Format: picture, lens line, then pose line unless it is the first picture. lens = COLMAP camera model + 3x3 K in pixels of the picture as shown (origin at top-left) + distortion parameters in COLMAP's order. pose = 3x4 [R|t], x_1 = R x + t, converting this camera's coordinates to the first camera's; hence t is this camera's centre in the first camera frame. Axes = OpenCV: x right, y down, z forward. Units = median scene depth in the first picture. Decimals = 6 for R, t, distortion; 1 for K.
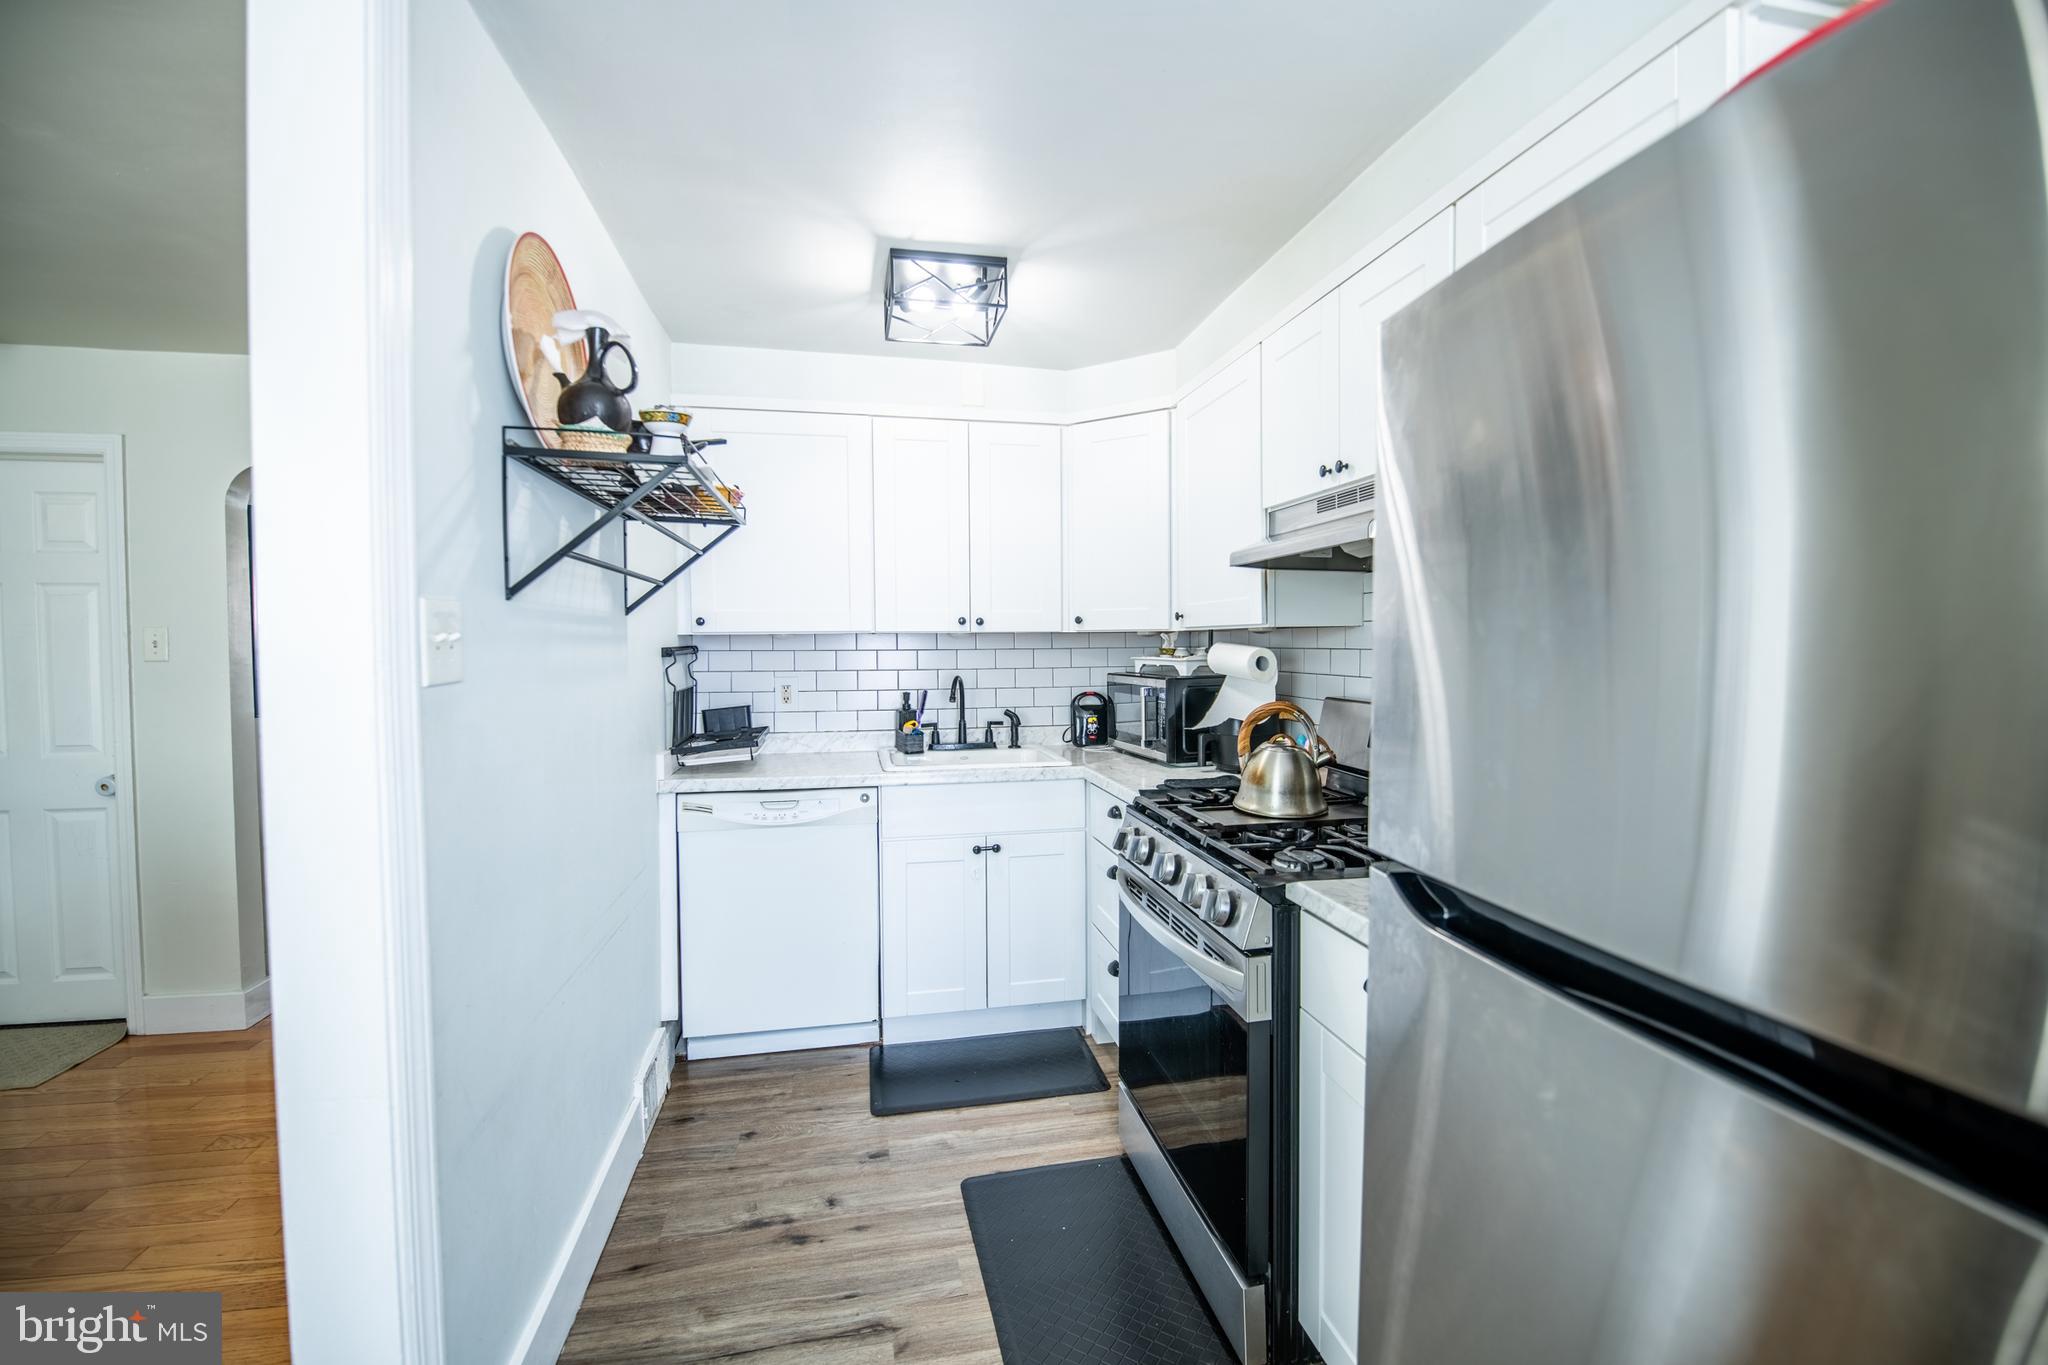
lens RADIAL K [[889.4, 0, 1038.5], [0, 889.4, 680.8], [0, 0, 1]] dist [-0.009970, -0.005521]
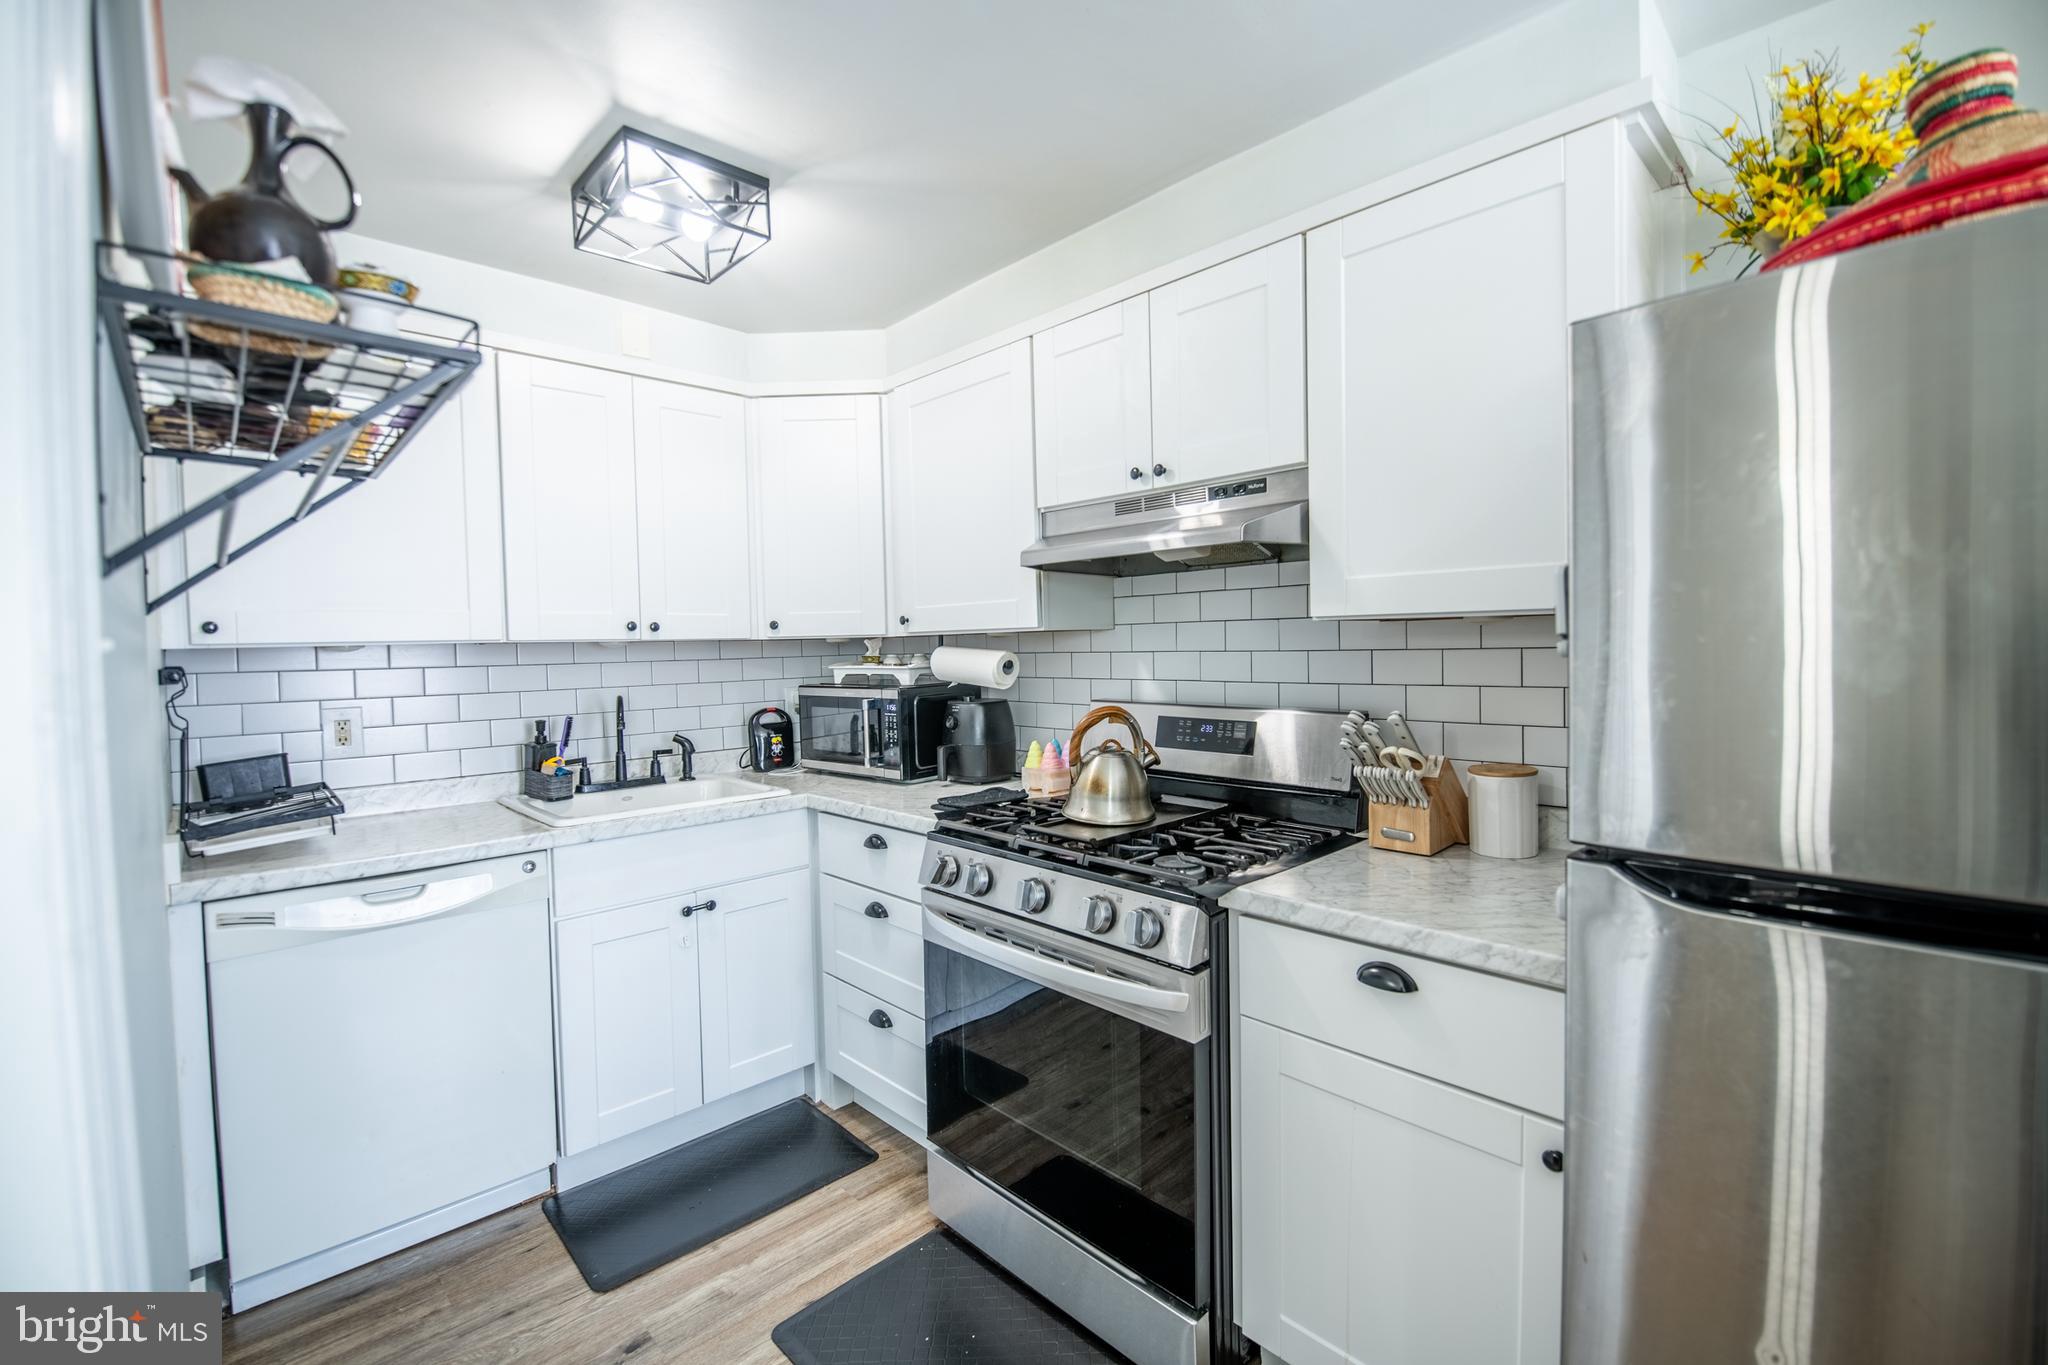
lens RADIAL K [[889.4, 0, 1031.0], [0, 889.4, 680.2], [0, 0, 1]] dist [-0.009970, -0.005521]
pose [[0.846703, -0.033596, 0.531004, -0.241554], [0.039315, 0.999227, 0.000531, -0.006490], [-0.530611, 0.020426, 0.847369, 0.167237]]
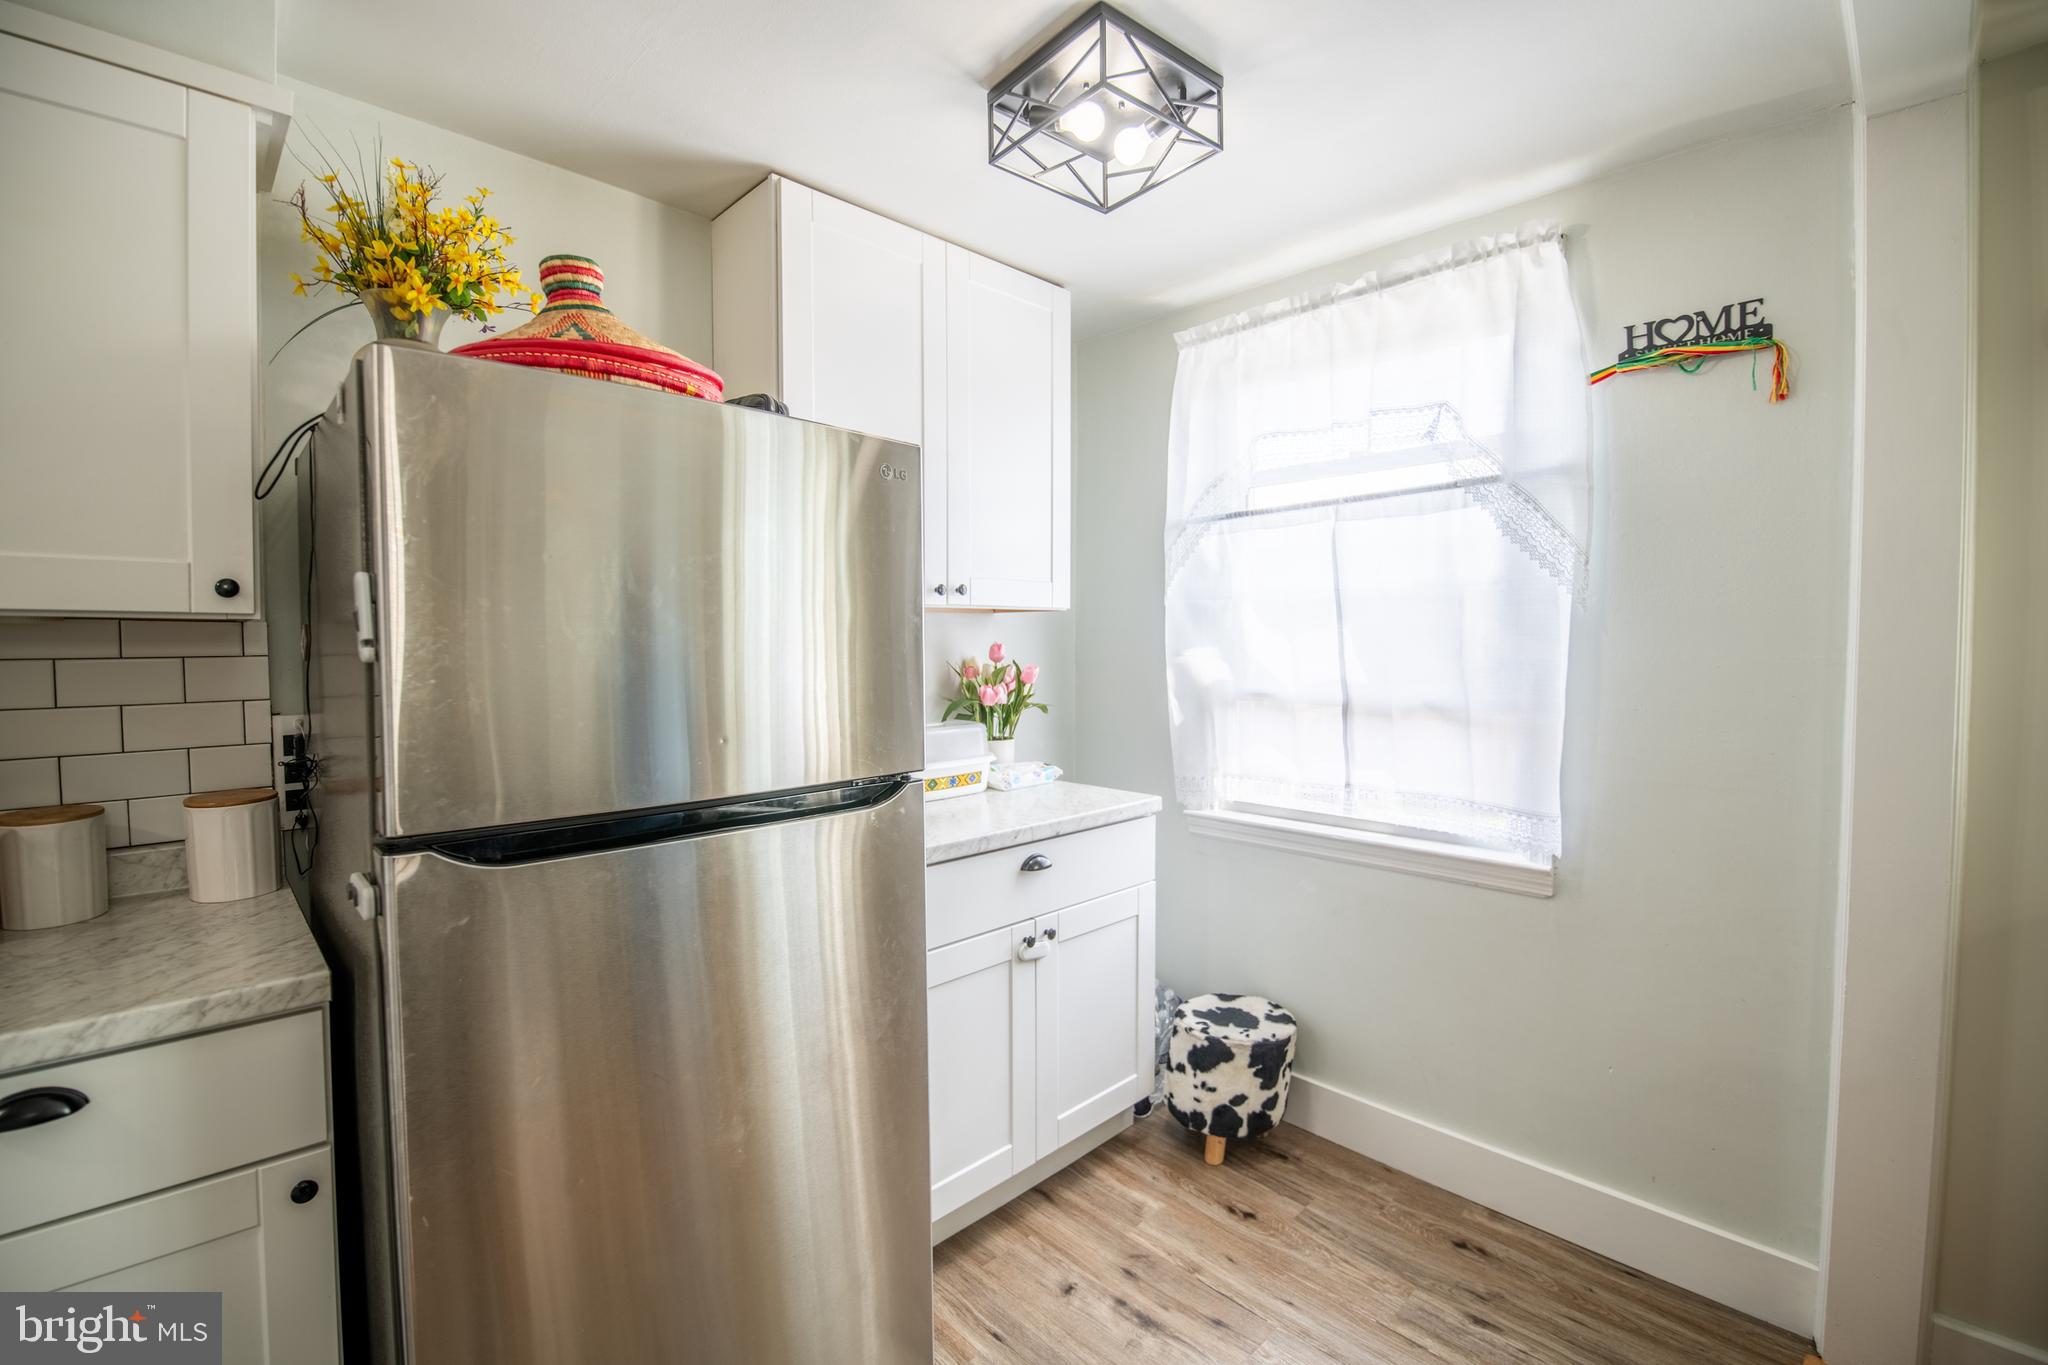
lens RADIAL K [[889.4, 0, 1034.2], [0, 889.4, 680.3], [0, 0, 1]] dist [-0.009970, -0.005521]
pose [[-0.535230, -0.030935, 0.844139, -1.298248], [0.041476, 0.997161, 0.062841, -0.069781], [-0.843687, 0.068646, -0.532428, 2.042072]]
